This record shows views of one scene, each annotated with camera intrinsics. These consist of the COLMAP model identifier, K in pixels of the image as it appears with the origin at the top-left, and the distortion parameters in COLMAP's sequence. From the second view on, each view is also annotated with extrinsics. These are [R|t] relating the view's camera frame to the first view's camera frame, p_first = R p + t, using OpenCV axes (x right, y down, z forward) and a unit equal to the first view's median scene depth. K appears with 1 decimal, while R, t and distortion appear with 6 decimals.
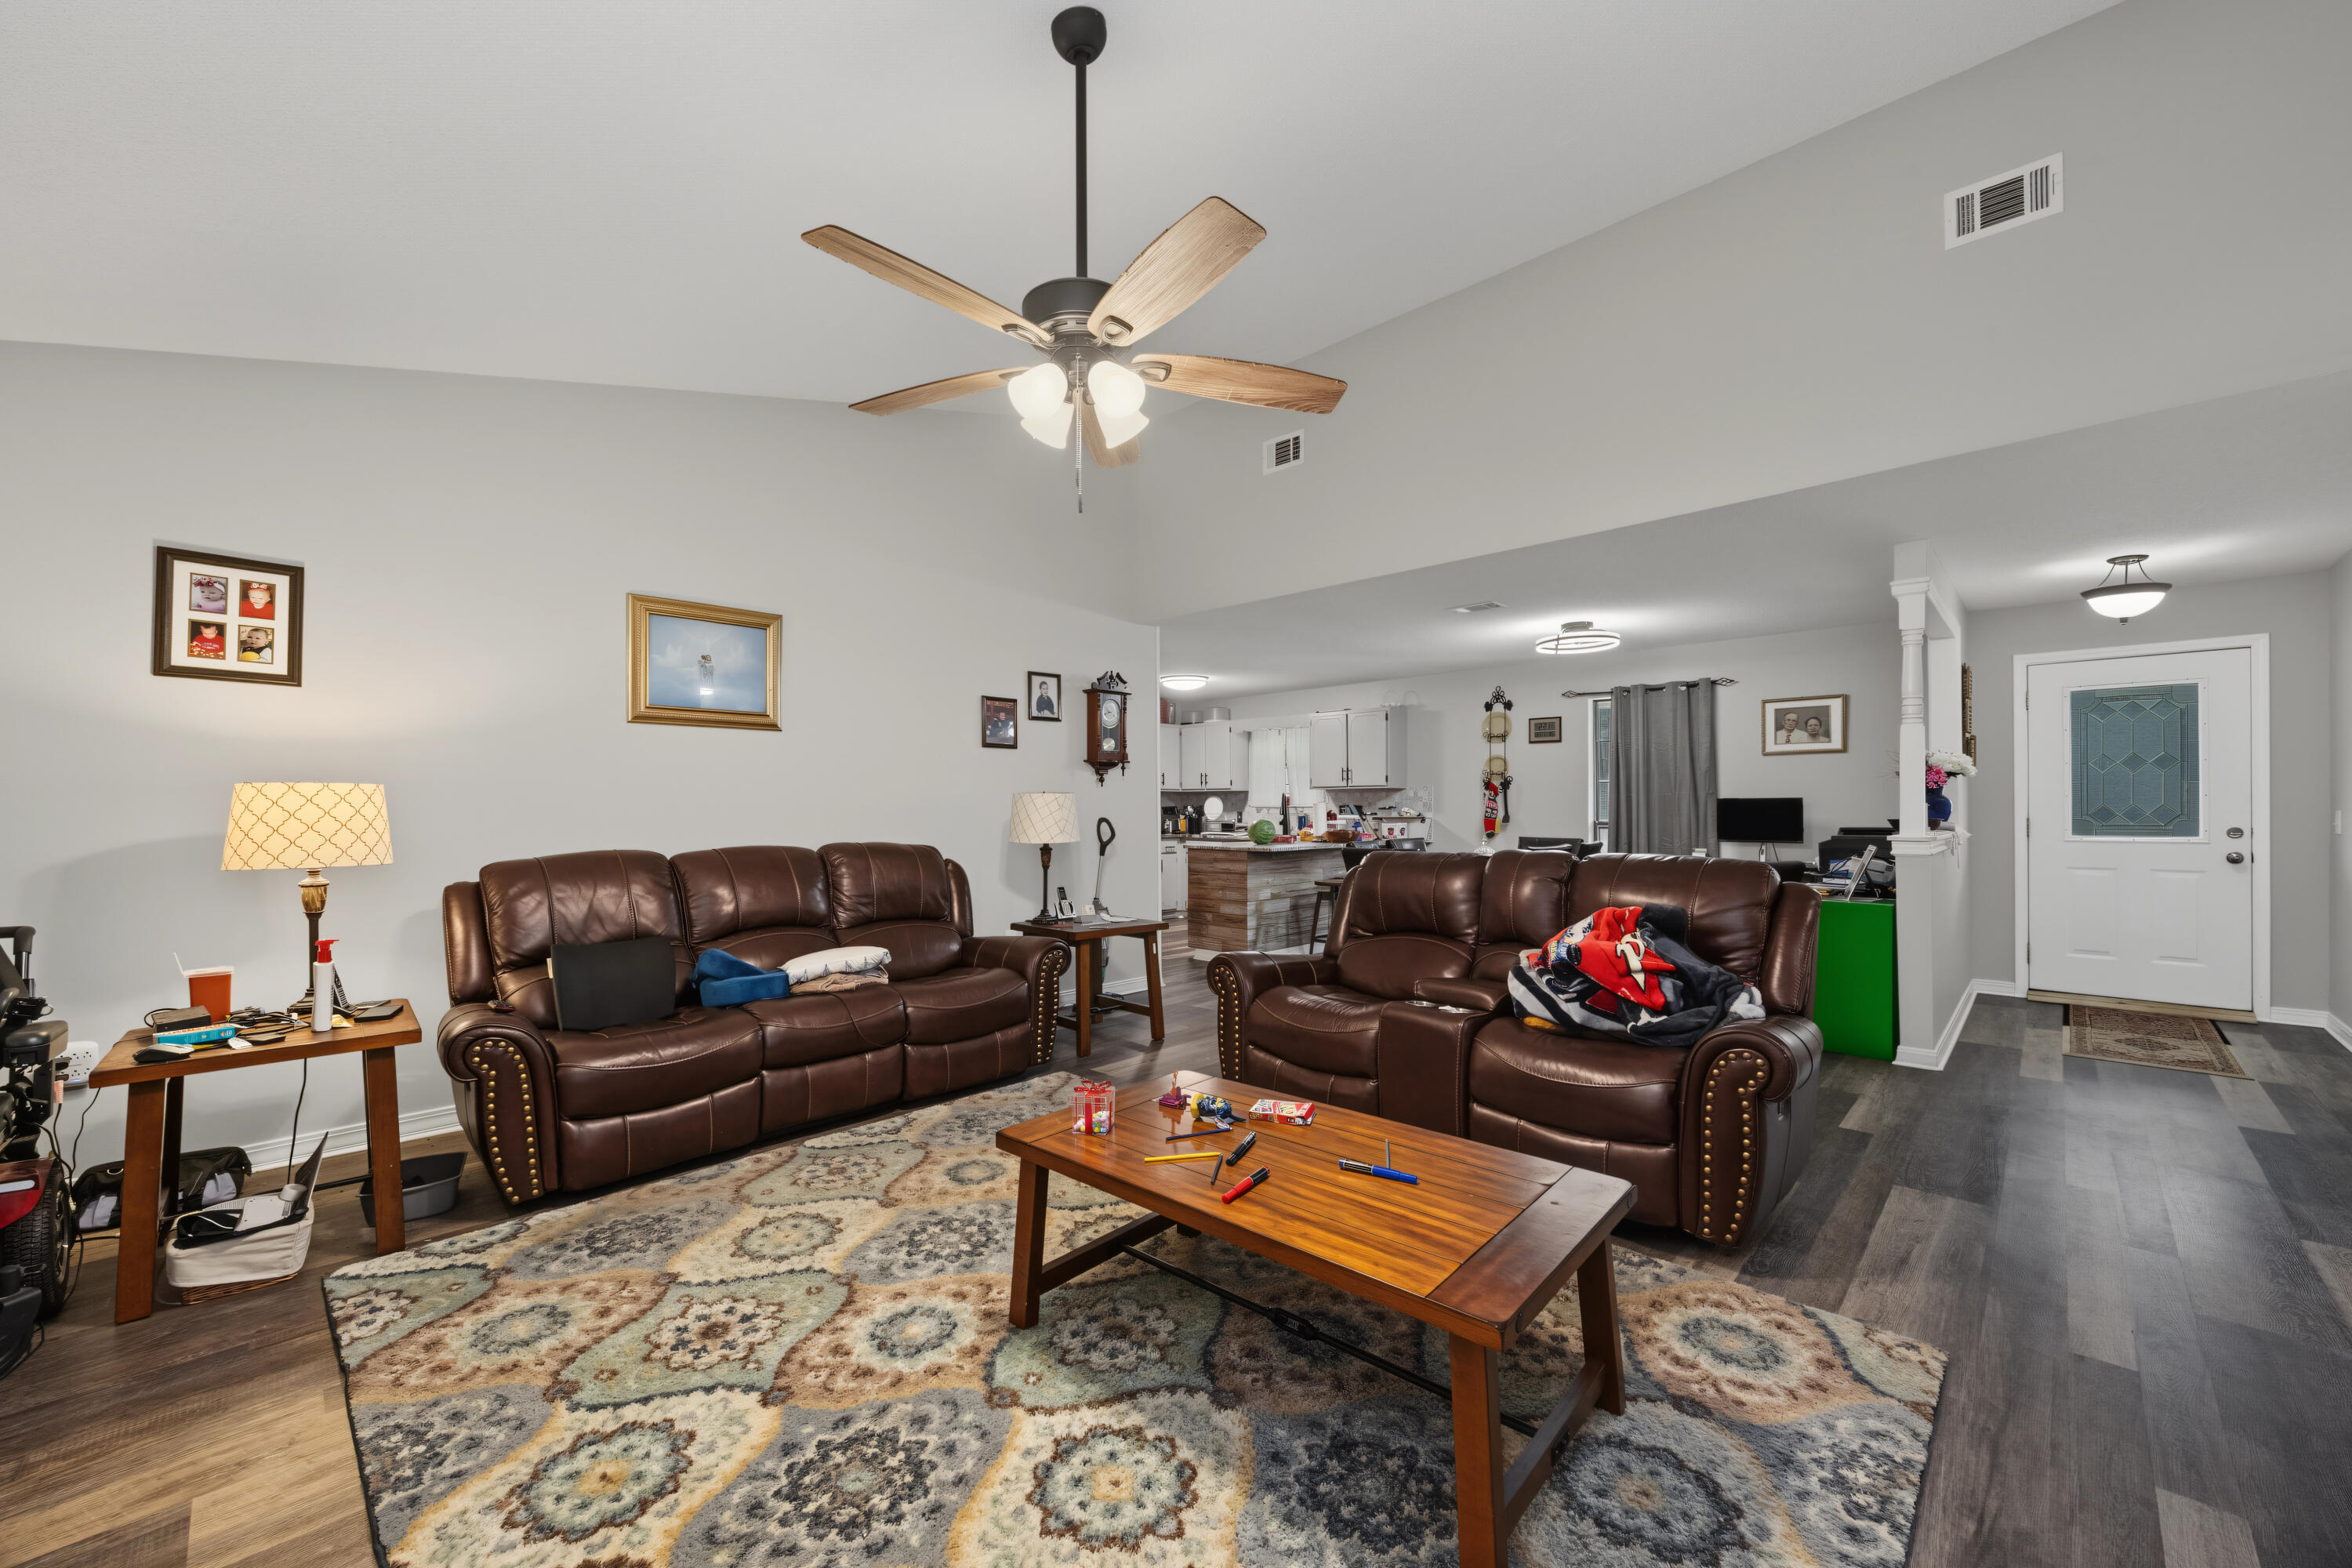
lens RADIAL K [[917.4, 0, 1199.8], [0, 917.4, 796.2], [0, 0, 1]] dist [0.003332, 0.000053]
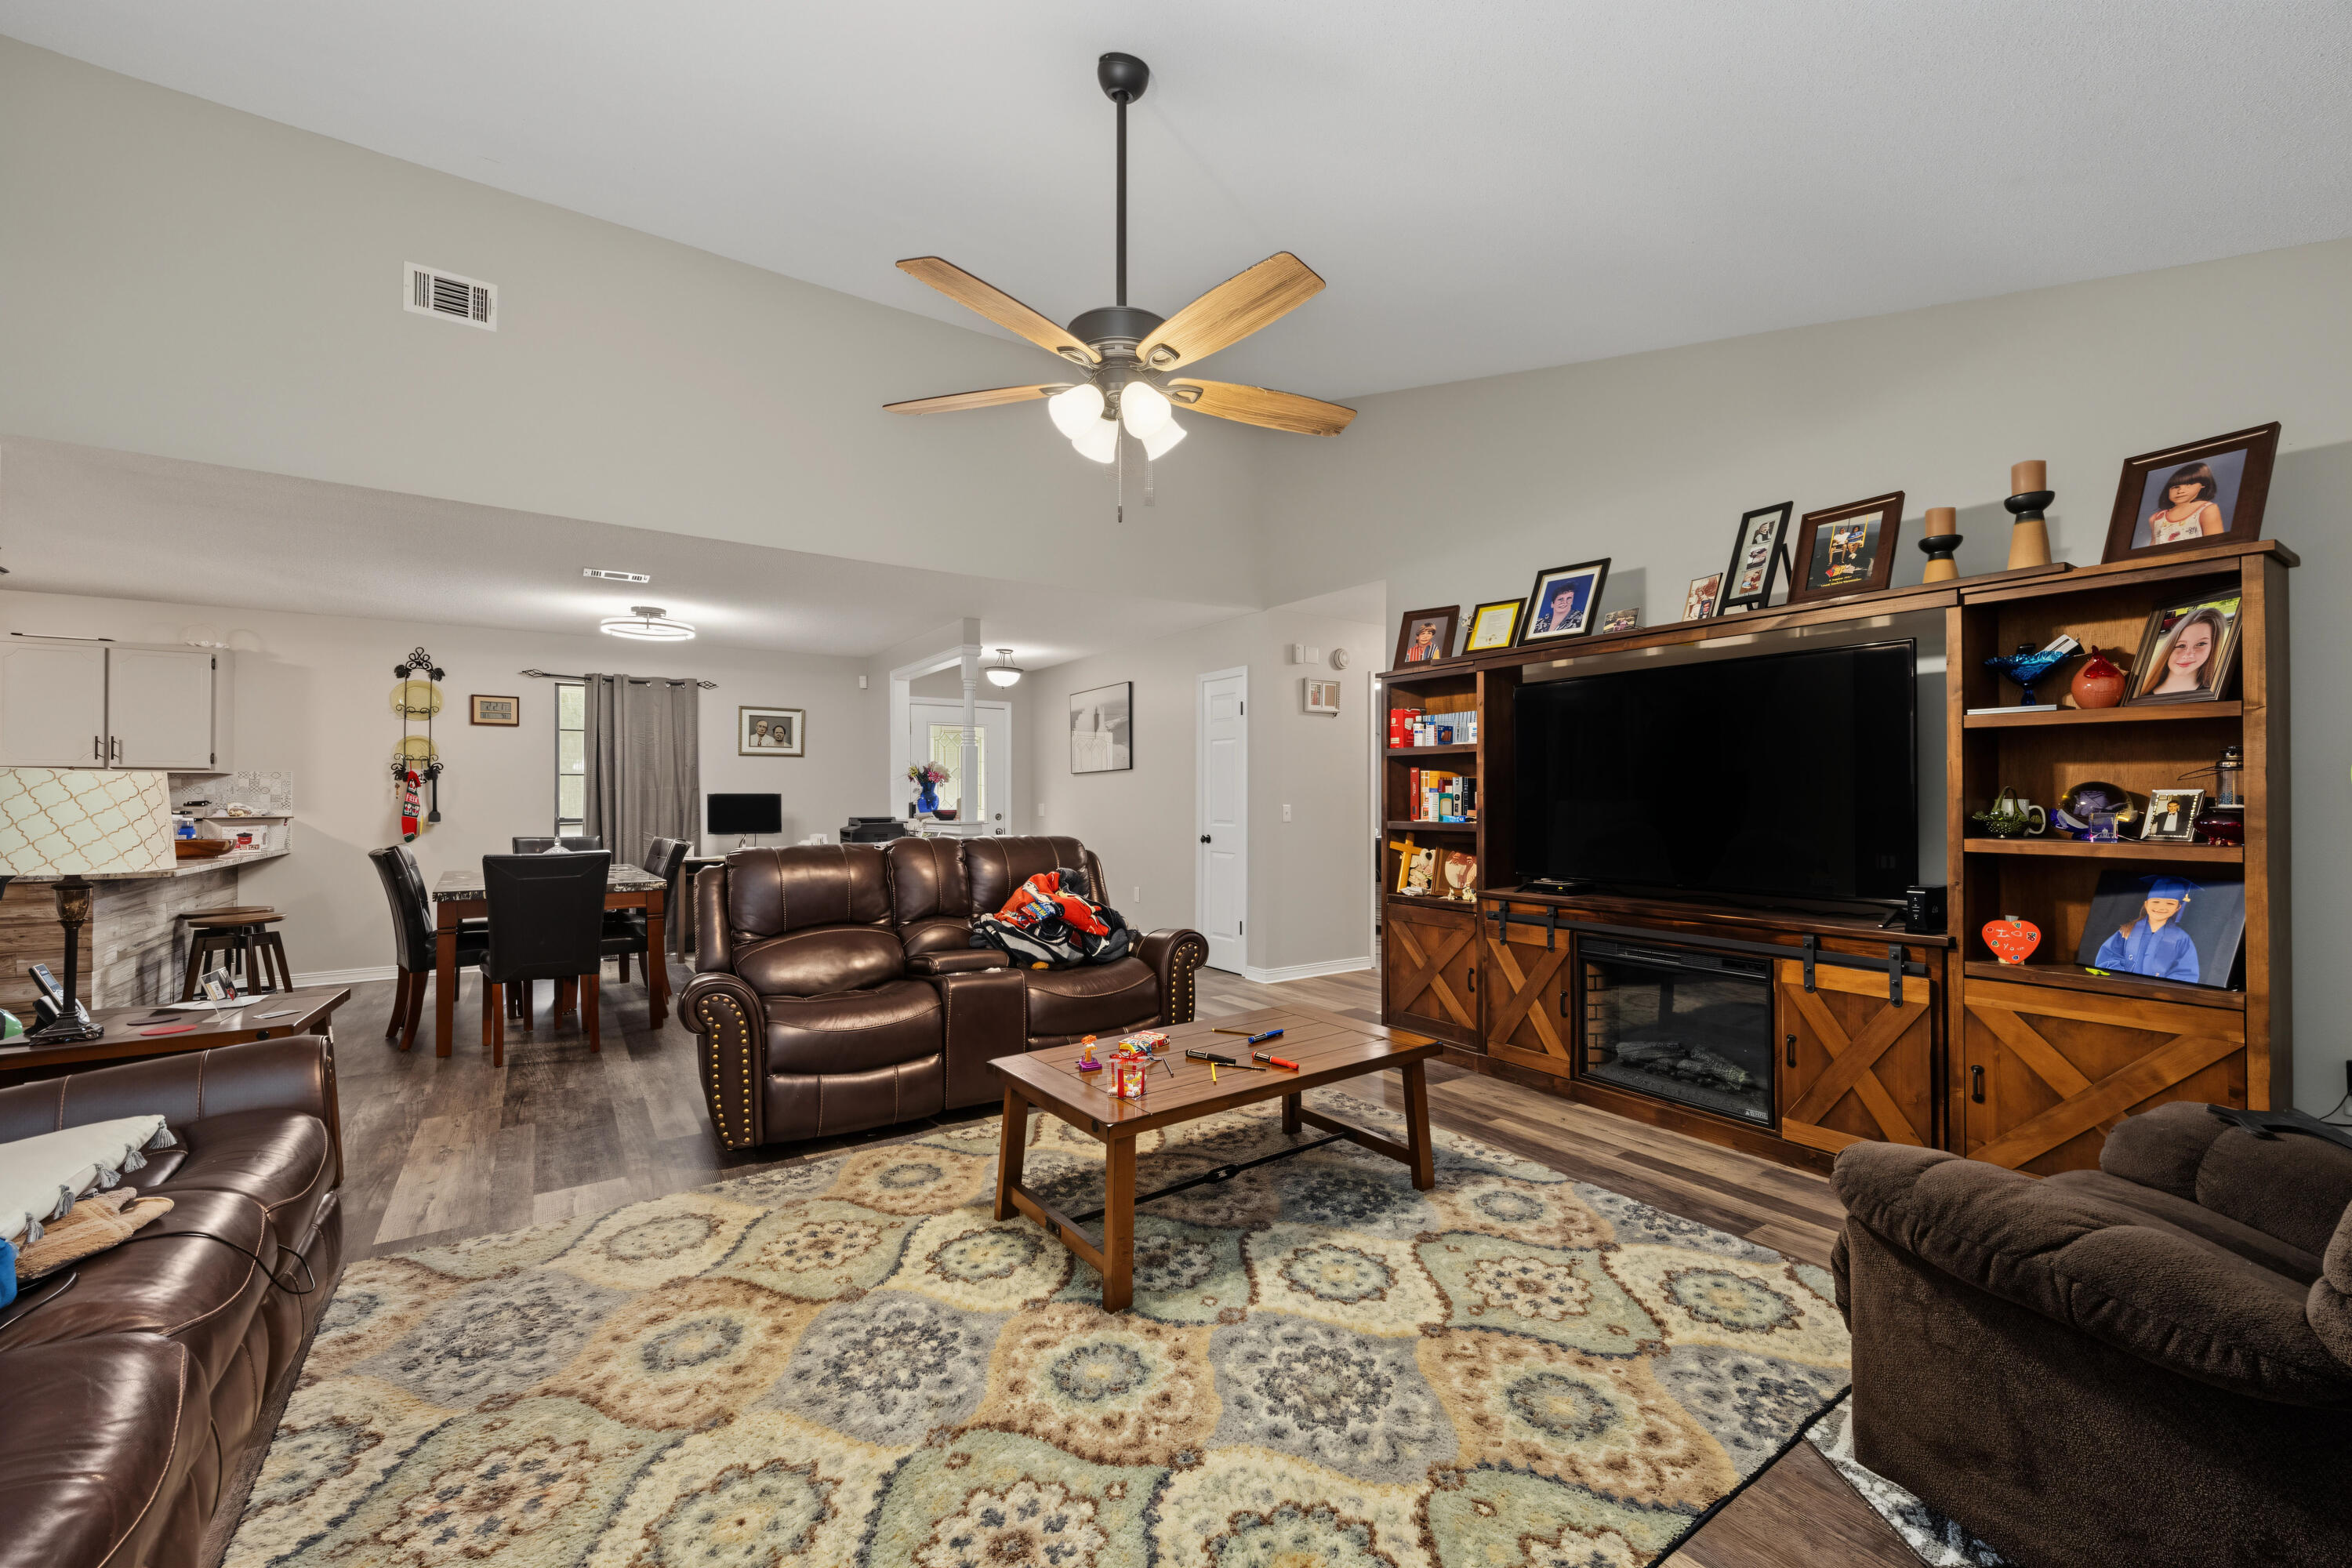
lens RADIAL K [[917.4, 0, 1200.2], [0, 917.4, 791.6], [0, 0, 1]] dist [0.003332, 0.000053]
pose [[0.191821, 0.010858, 0.981370, -0.488948], [-0.009357, 0.999914, -0.009235, 0.006269], [-0.981385, -0.007411, 0.191906, 0.300209]]
